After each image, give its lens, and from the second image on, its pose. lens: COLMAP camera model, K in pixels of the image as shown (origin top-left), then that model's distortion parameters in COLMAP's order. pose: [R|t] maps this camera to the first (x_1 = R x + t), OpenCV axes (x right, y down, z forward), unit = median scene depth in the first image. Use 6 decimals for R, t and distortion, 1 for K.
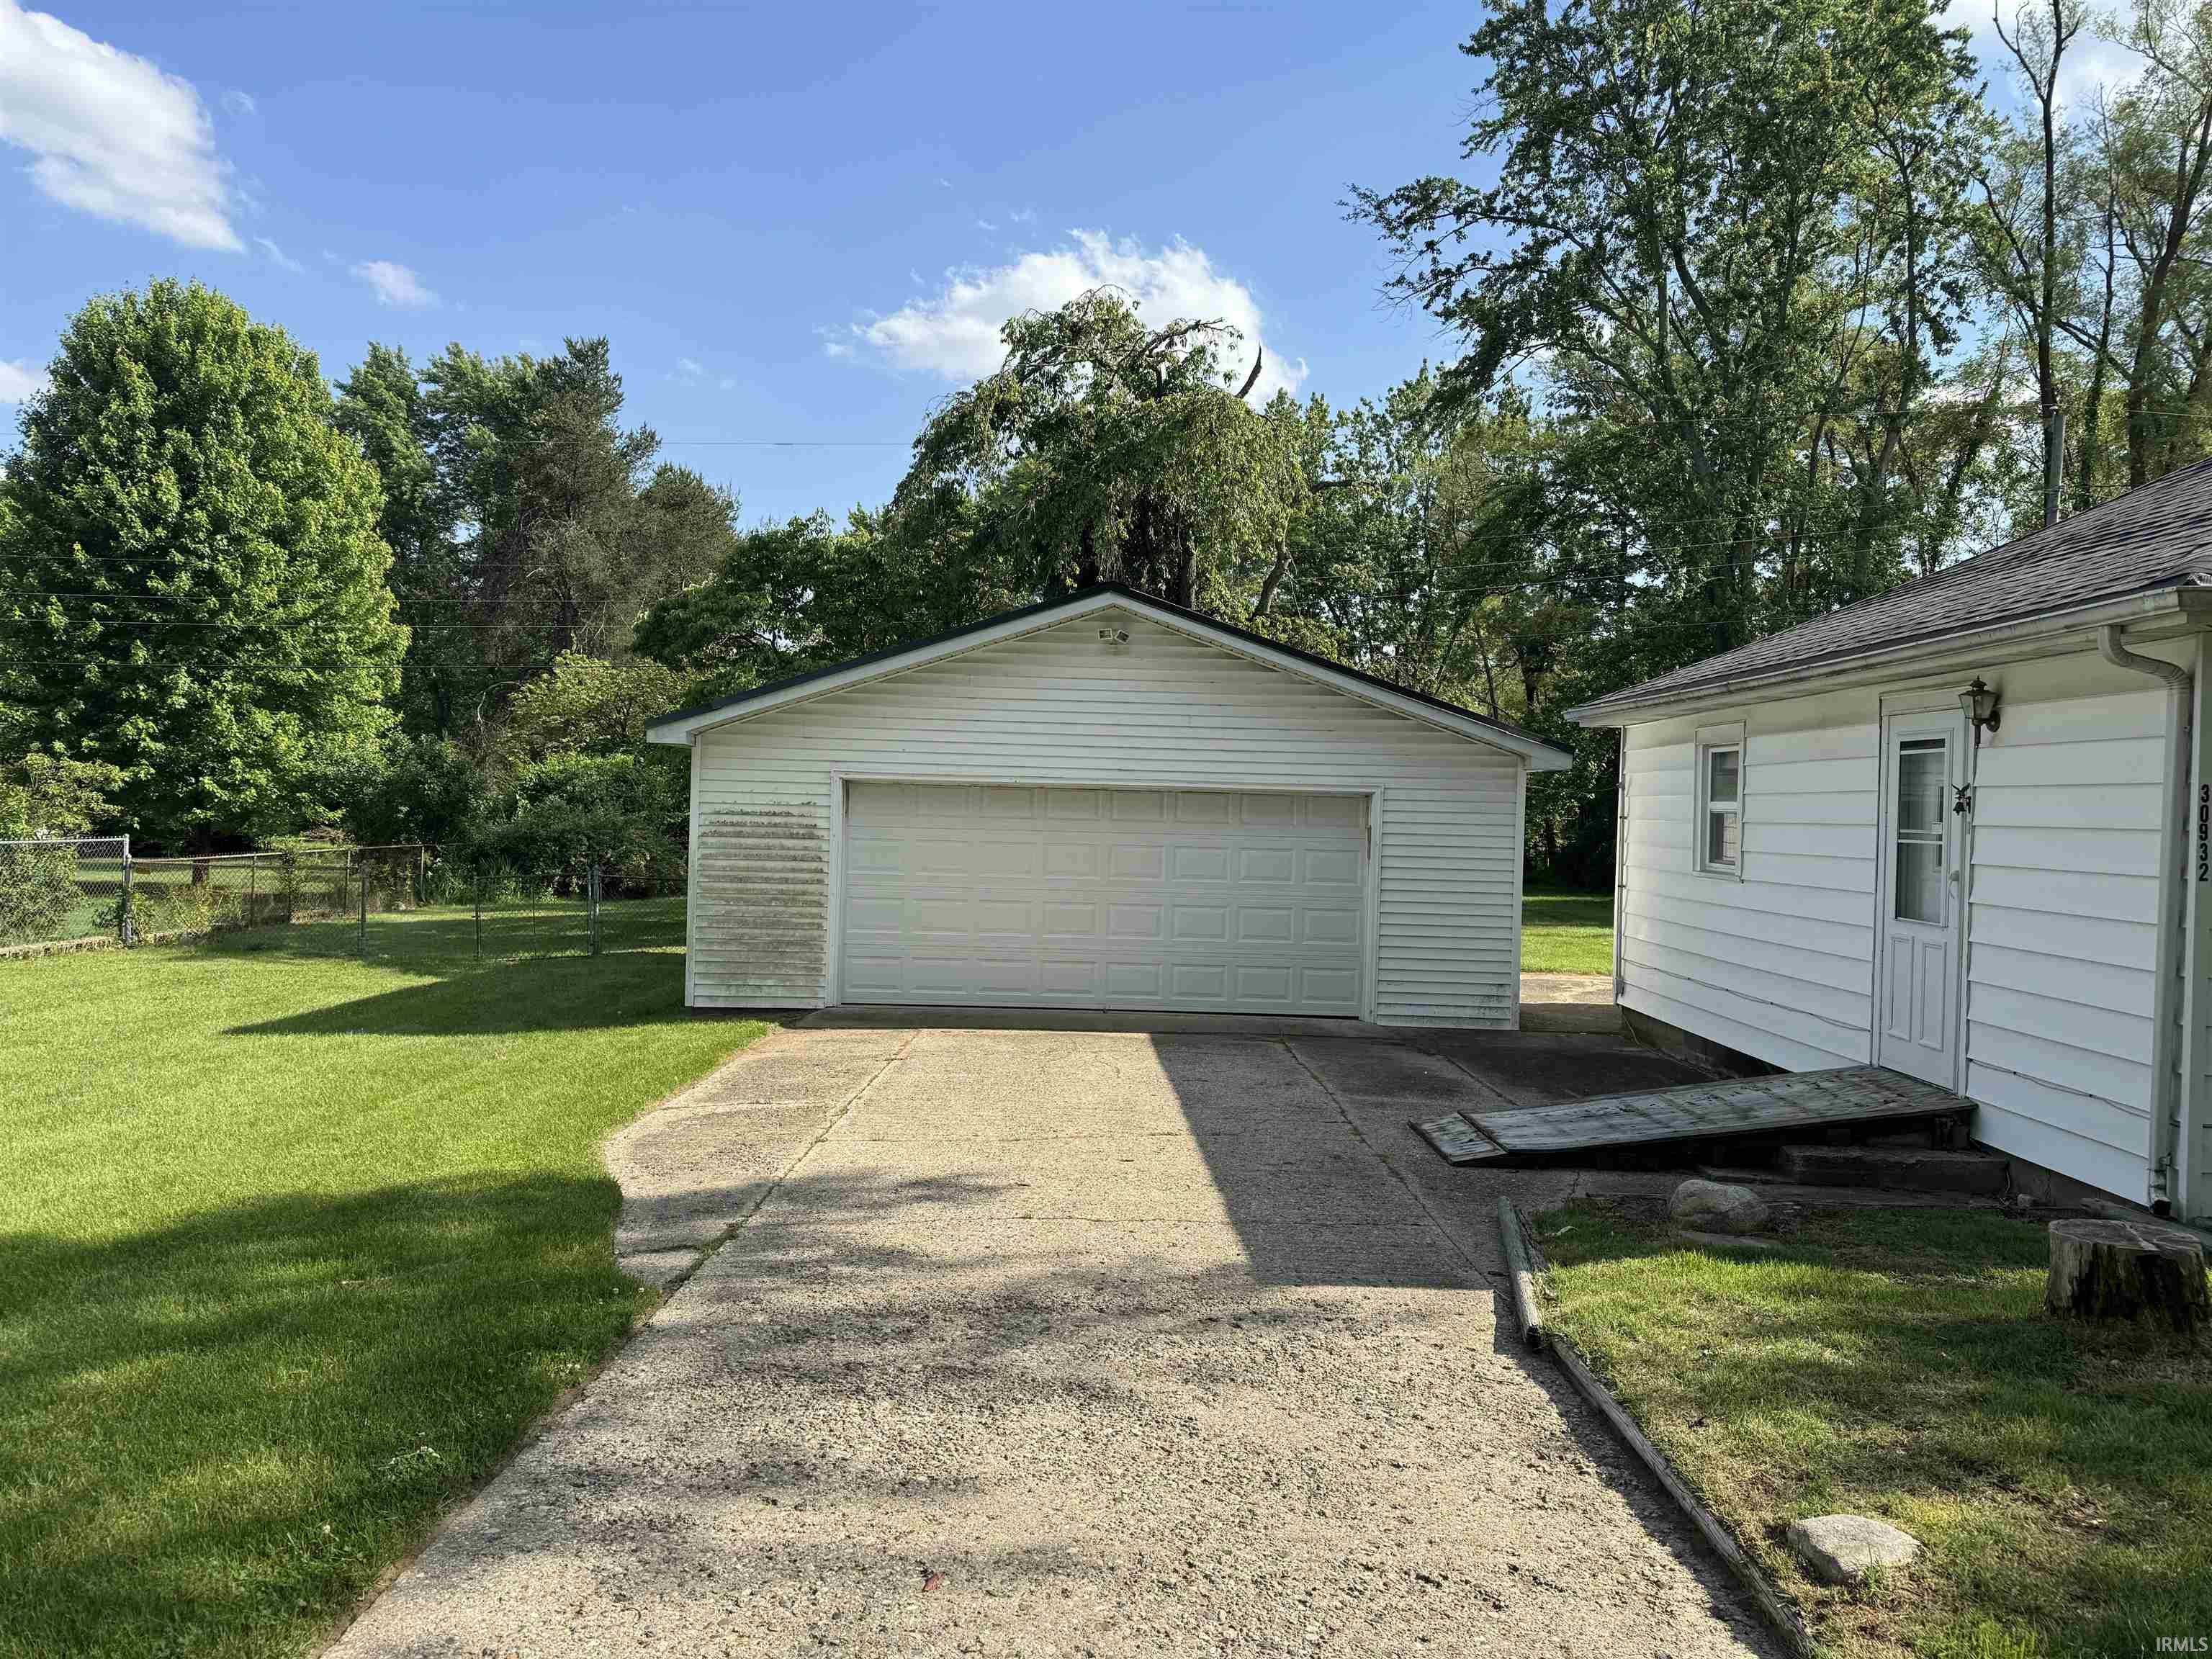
lens RADIAL K [[1567.9, 0, 1106.0], [0, 1567.9, 829.5], [0, 0, 1]] dist [-0.009918, 0.034197]
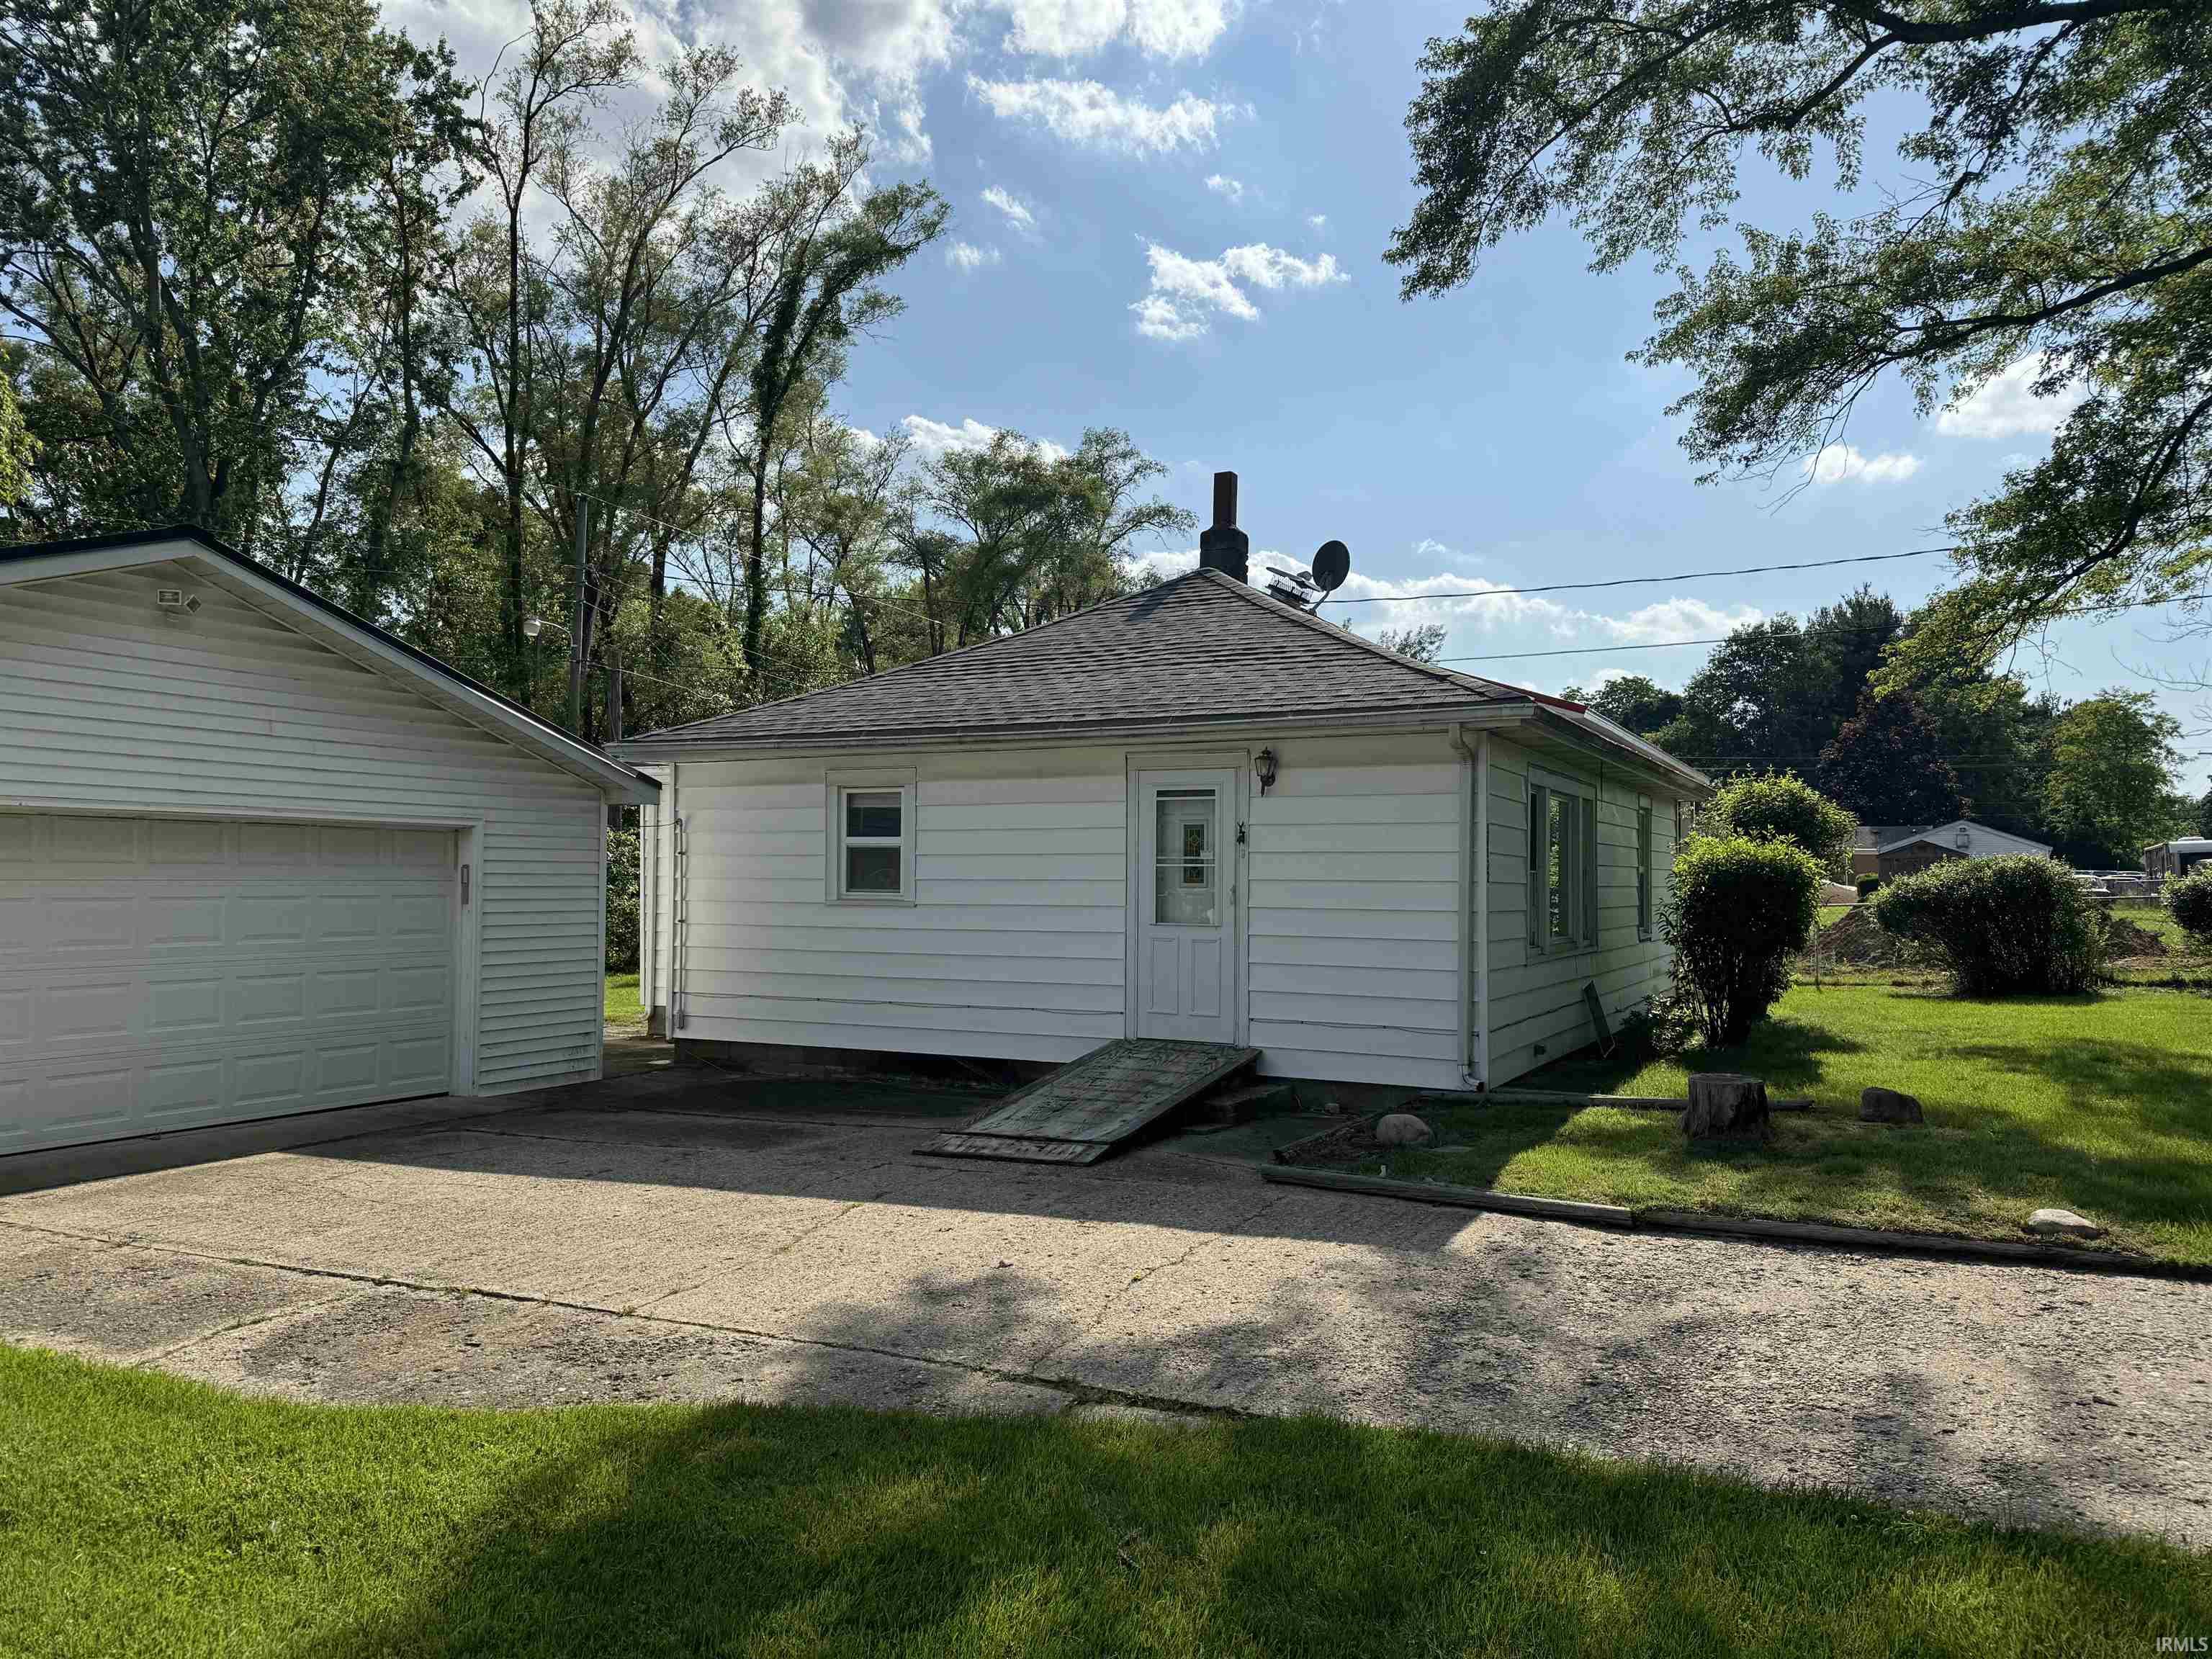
lens RADIAL K [[1543.7, 0, 1106.0], [0, 1543.7, 829.5], [0, 0, 1]] dist [0.167405, -0.259071]
pose [[0.437958, 0.009216, 0.898948, -0.453822], [0.017517, 0.999670, -0.018782, 0.000454], [-0.898825, 0.023972, 0.437652, 0.309483]]
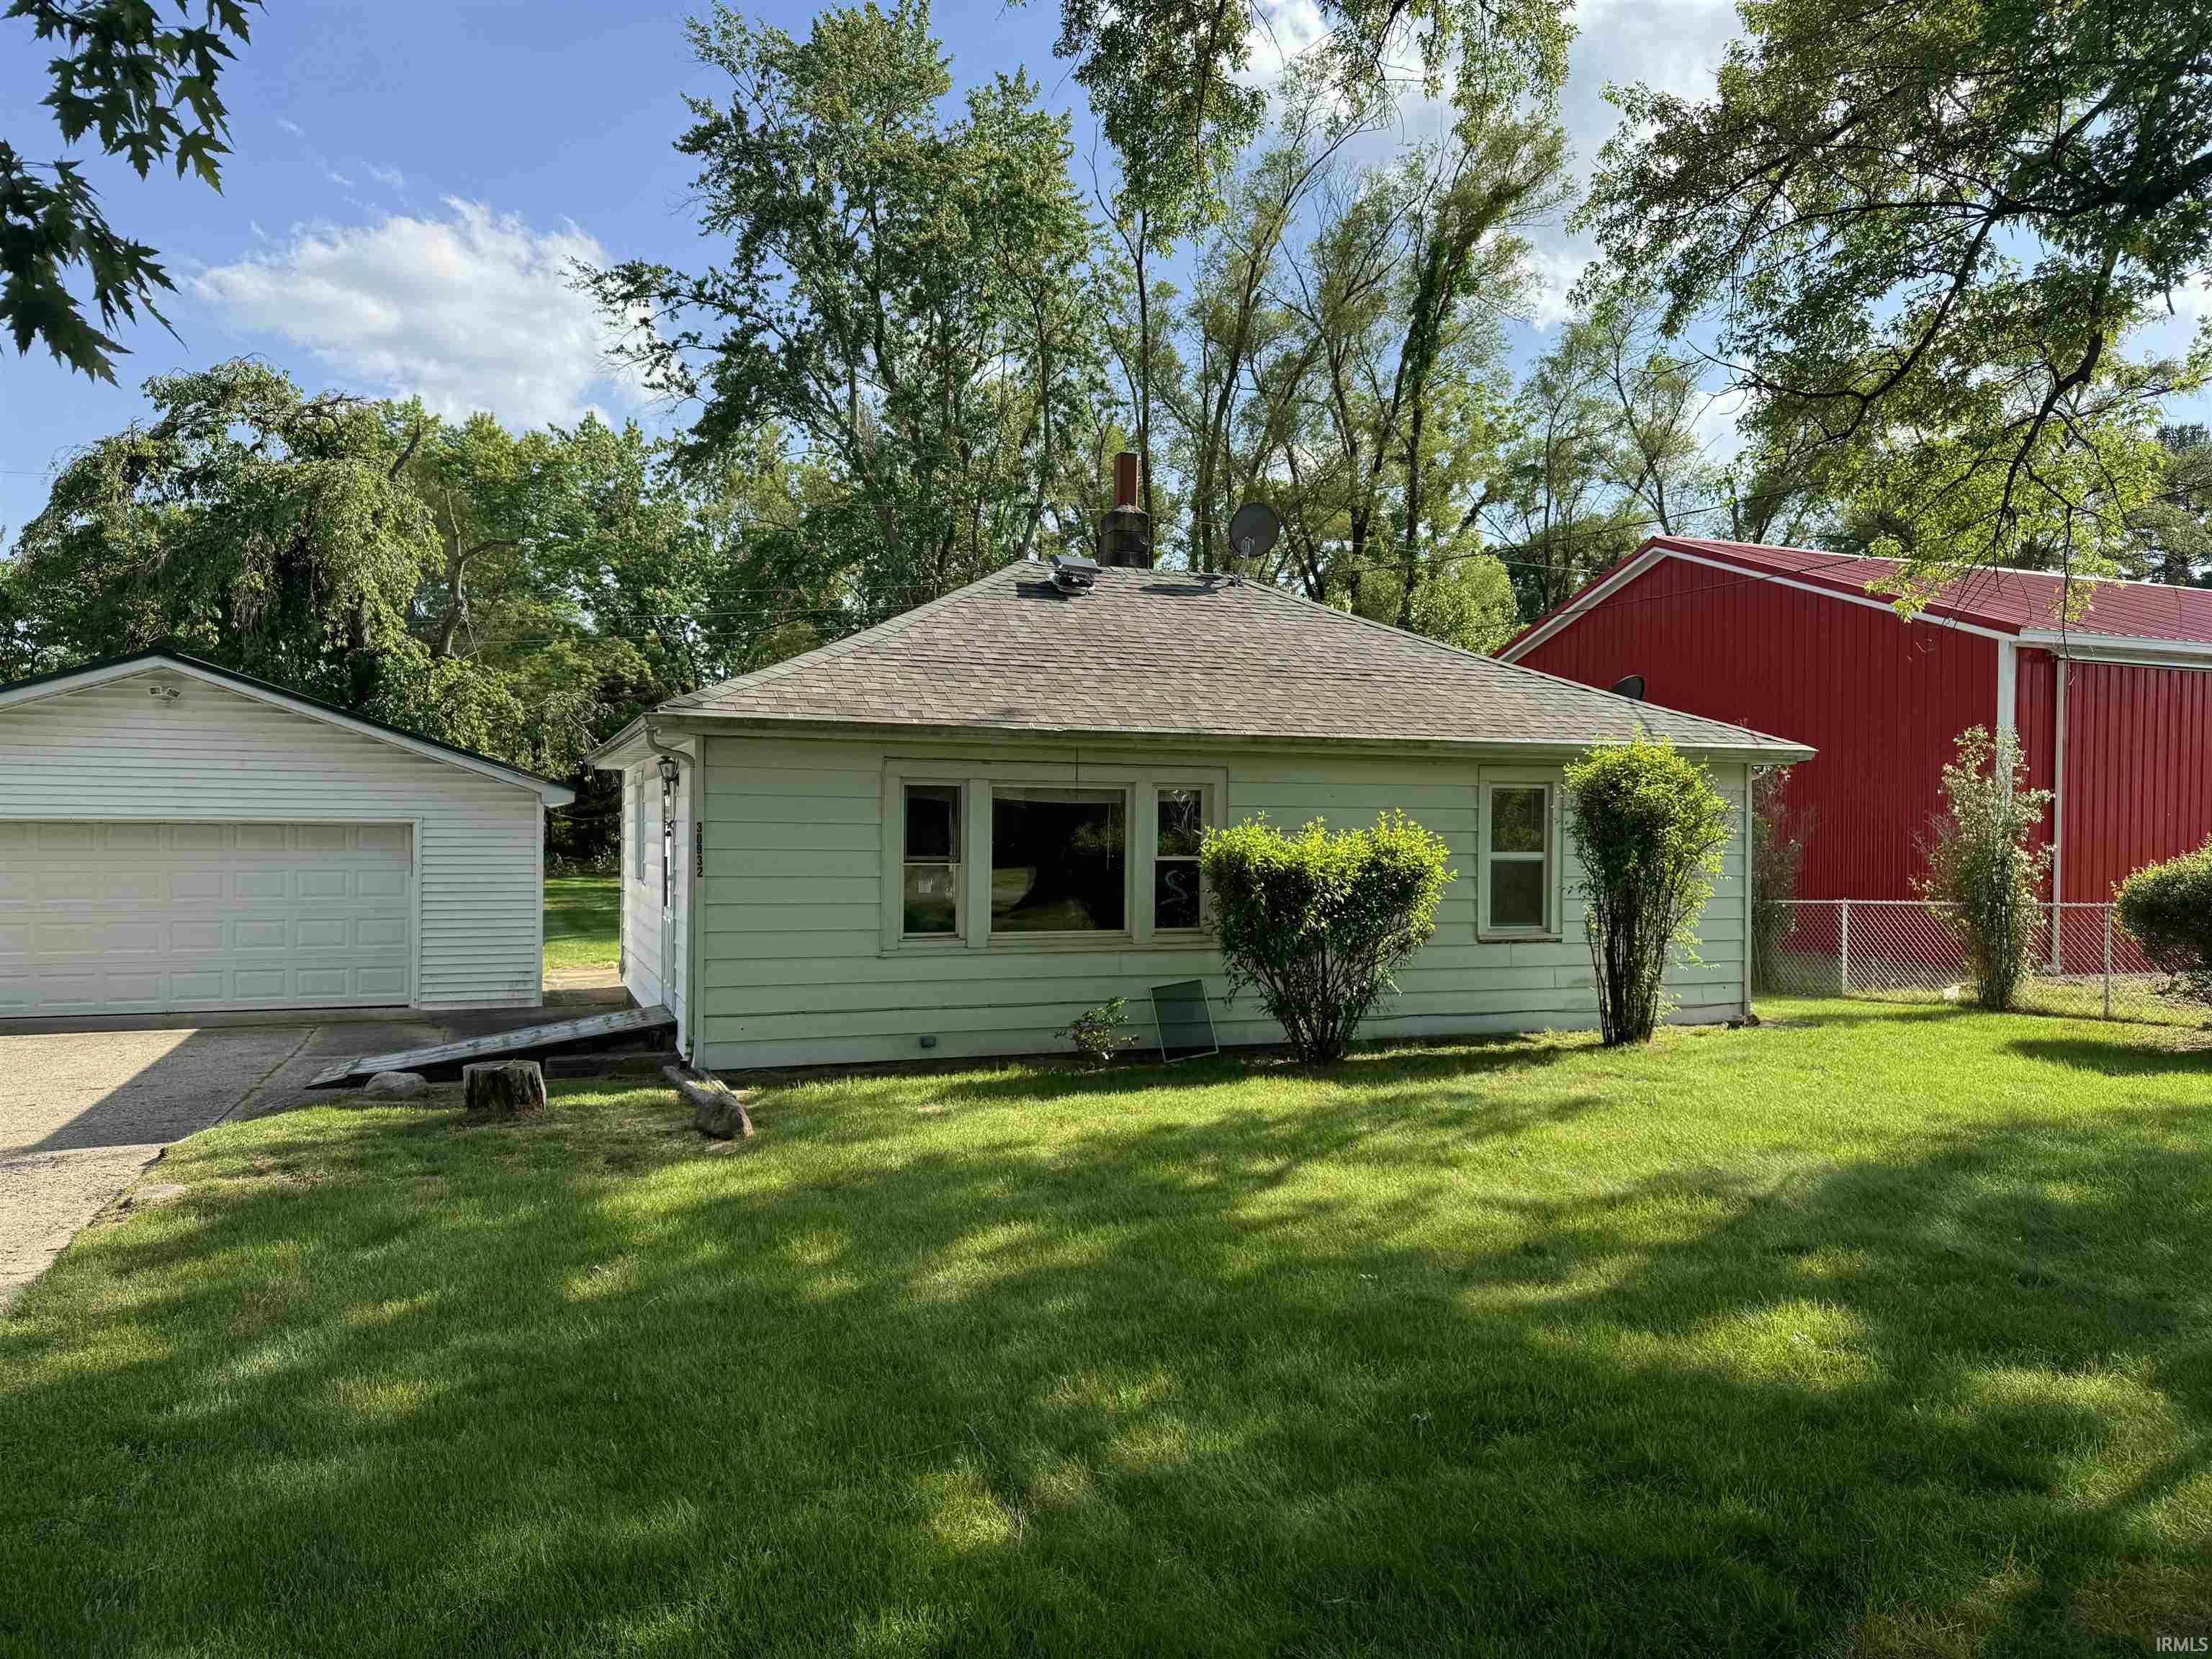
lens RADIAL K [[1491.9, 0, 1066.2], [0, 1491.9, 835.3], [0, 0, 1]] dist [0.071276, -0.090747]
pose [[0.928993, -0.020935, 0.369505, 0.209767], [0.020706, 0.999775, 0.004587, -0.008220], [-0.369518, 0.003389, 0.929218, -0.297422]]
